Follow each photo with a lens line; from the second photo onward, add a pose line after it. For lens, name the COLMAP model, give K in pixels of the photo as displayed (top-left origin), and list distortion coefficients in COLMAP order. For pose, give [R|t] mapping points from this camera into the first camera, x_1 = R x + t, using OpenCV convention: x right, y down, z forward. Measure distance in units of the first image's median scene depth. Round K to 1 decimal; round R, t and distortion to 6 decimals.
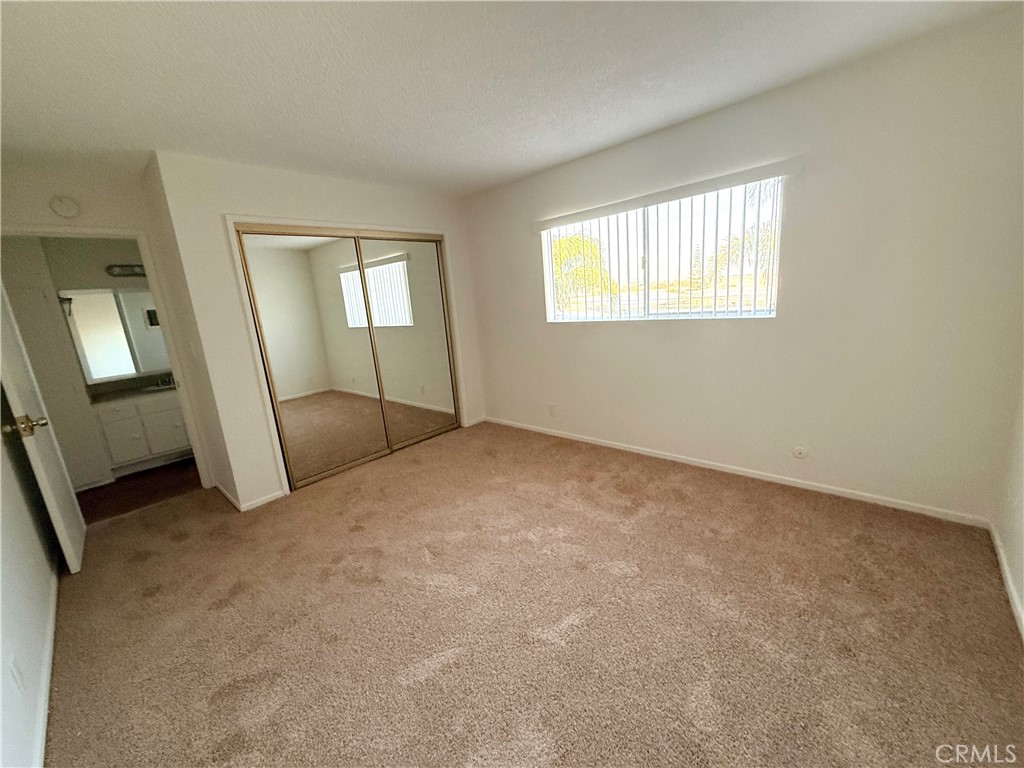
lens RADIAL K [[411.6, 0, 513.5], [0, 411.6, 388.0], [0, 0, 1]] dist [0.005276, 0.000164]
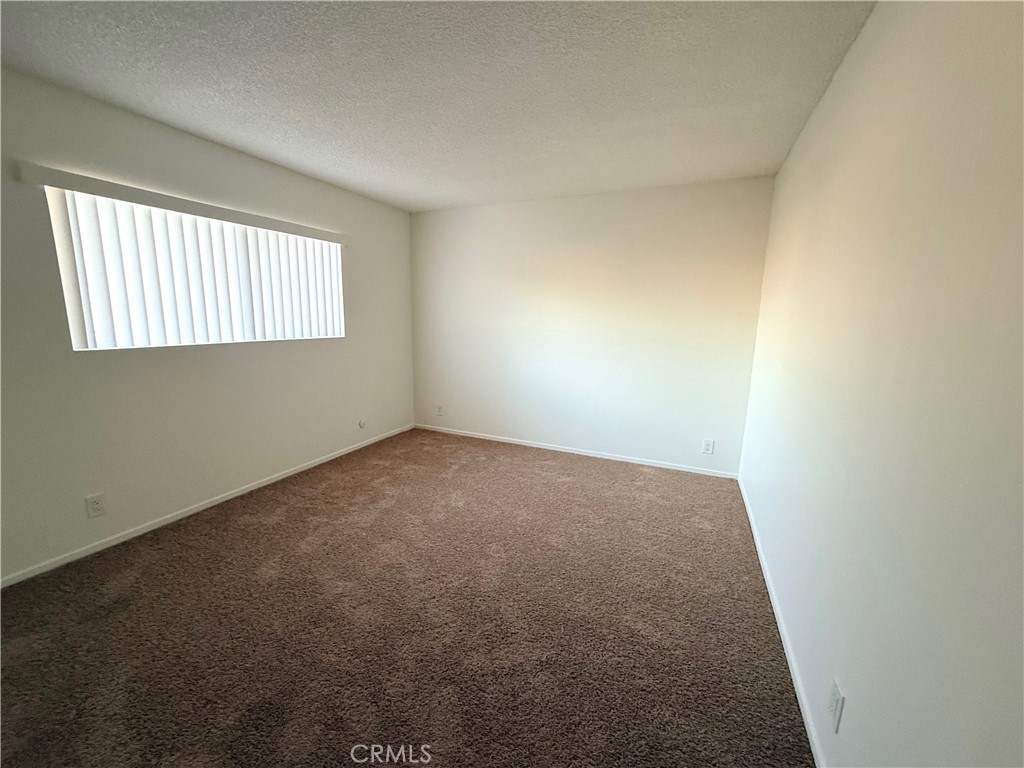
lens RADIAL K [[411.6, 0, 512.1], [0, 411.6, 385.6], [0, 0, 1]] dist [0.005276, 0.000164]
pose [[-0.333597, -0.091202, 0.938294, -0.954330], [0.206602, 0.964040, 0.167159, -0.127737], [-0.919798, 0.249617, -0.302758, 0.941850]]
